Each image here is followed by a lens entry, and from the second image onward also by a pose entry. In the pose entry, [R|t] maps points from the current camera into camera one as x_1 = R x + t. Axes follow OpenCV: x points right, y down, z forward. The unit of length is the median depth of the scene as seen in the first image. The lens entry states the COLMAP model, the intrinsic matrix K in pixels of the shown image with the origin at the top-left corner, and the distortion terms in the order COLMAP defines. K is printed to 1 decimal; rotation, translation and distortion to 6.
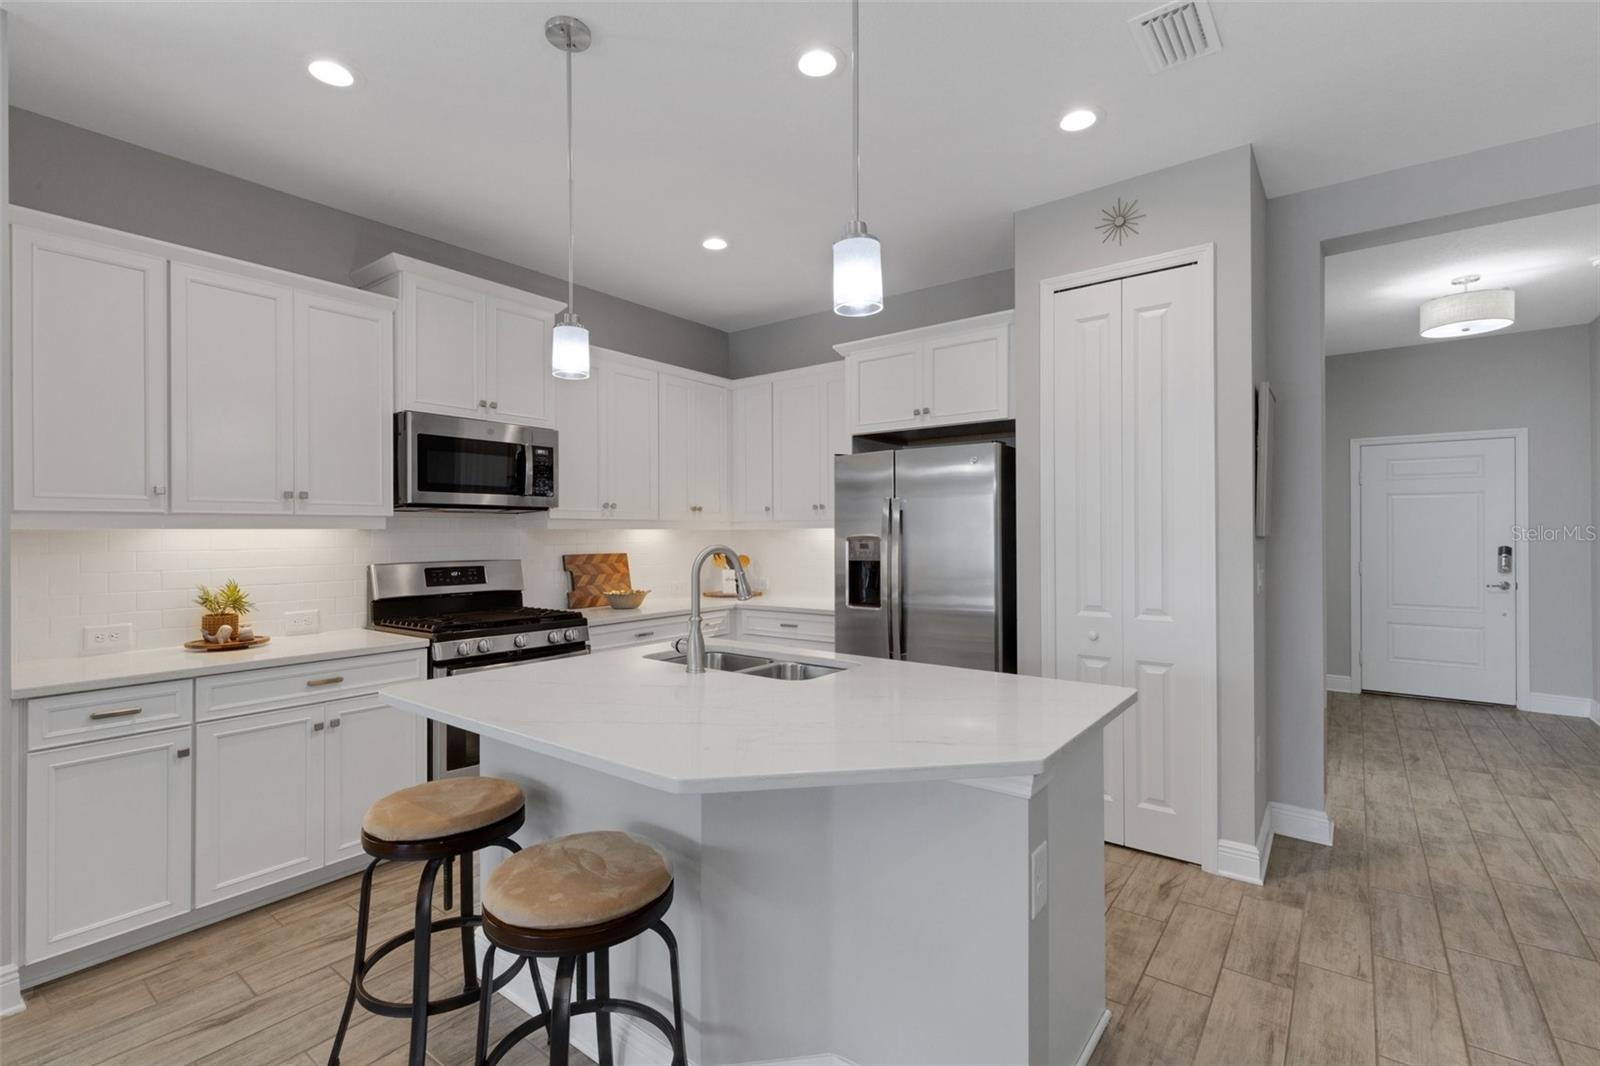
lens RADIAL K [[726.1, 0, 799.0], [0, 726.1, 534.5], [0, 0, 1]] dist [0.007460, -0.002876]
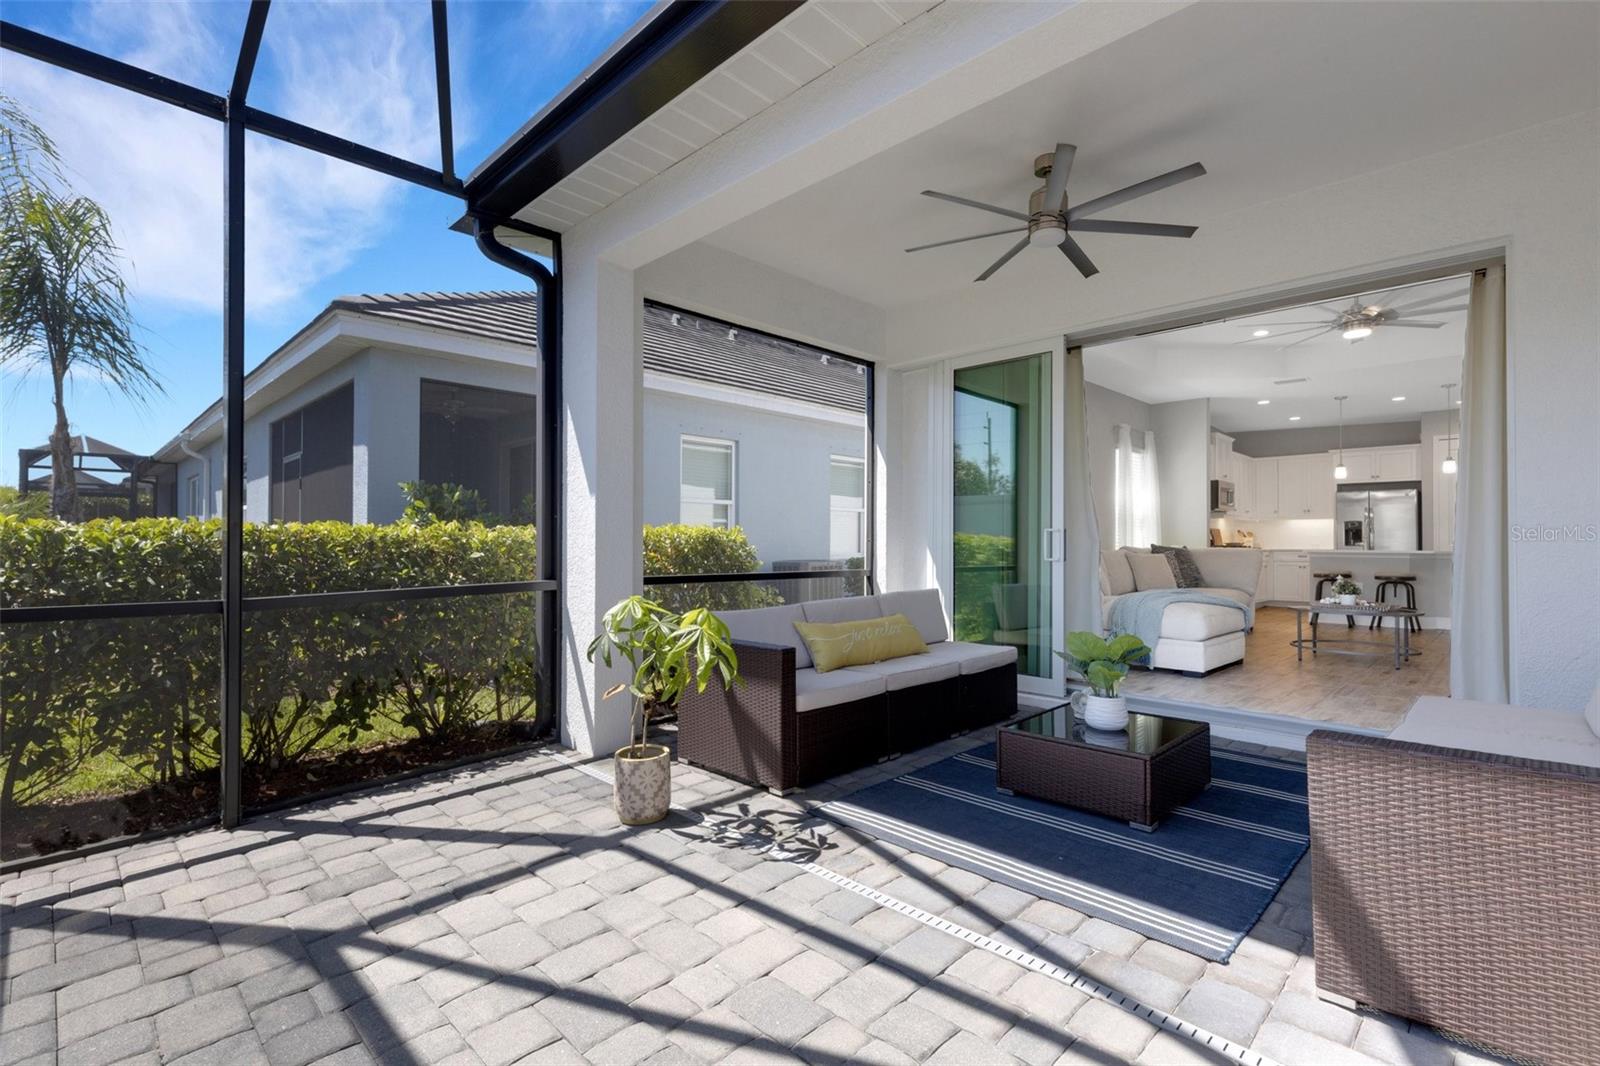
lens RADIAL K [[726.1, 0, 800.7], [0, 726.1, 545.4], [0, 0, 1]] dist [0.007460, -0.002876]
pose [[0.991837, 0.008798, -0.127206, -1.788045], [-0.009178, 0.999955, -0.002401, 0.135989], [0.127180, 0.003549, 0.991873, -2.246610]]
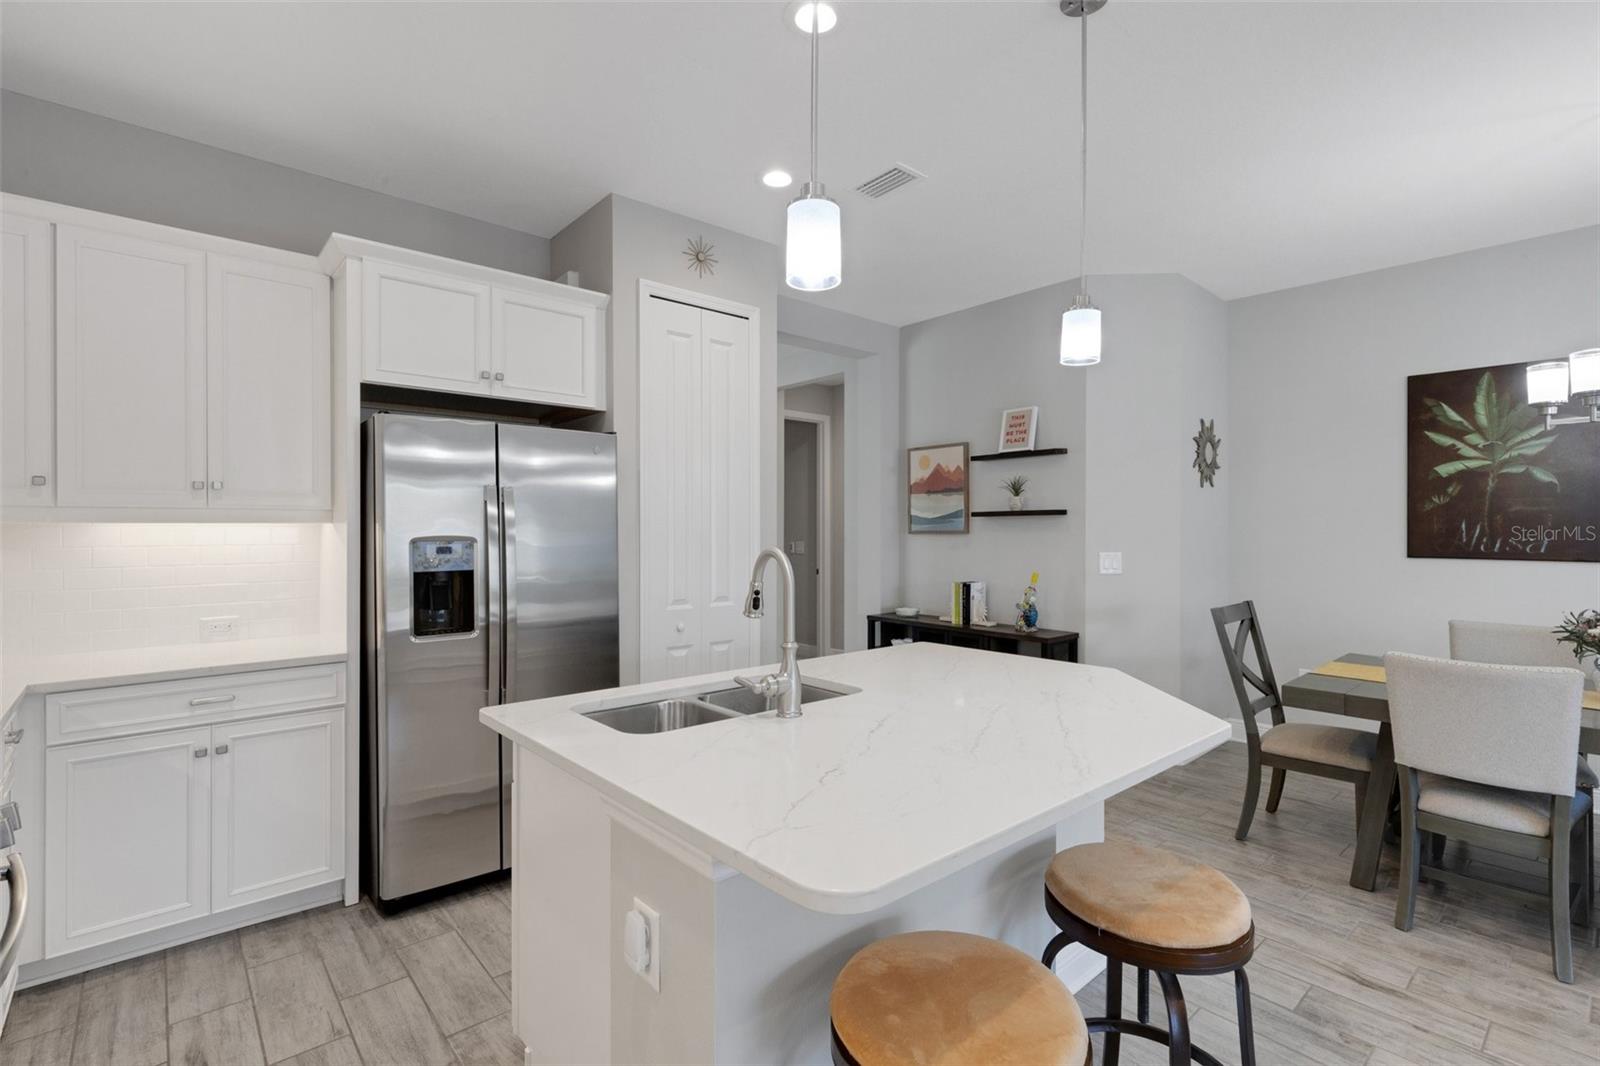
lens RADIAL K [[743.1, 0, 805.9], [0, 743.1, 527.0], [0, 0, 1]] dist [0.001273, -0.000940]
pose [[0.187173, 0.009863, 0.982277, -0.577186], [0.001149, 0.999947, -0.010259, 0.001647], [-0.982326, 0.003049, 0.187152, 0.550569]]
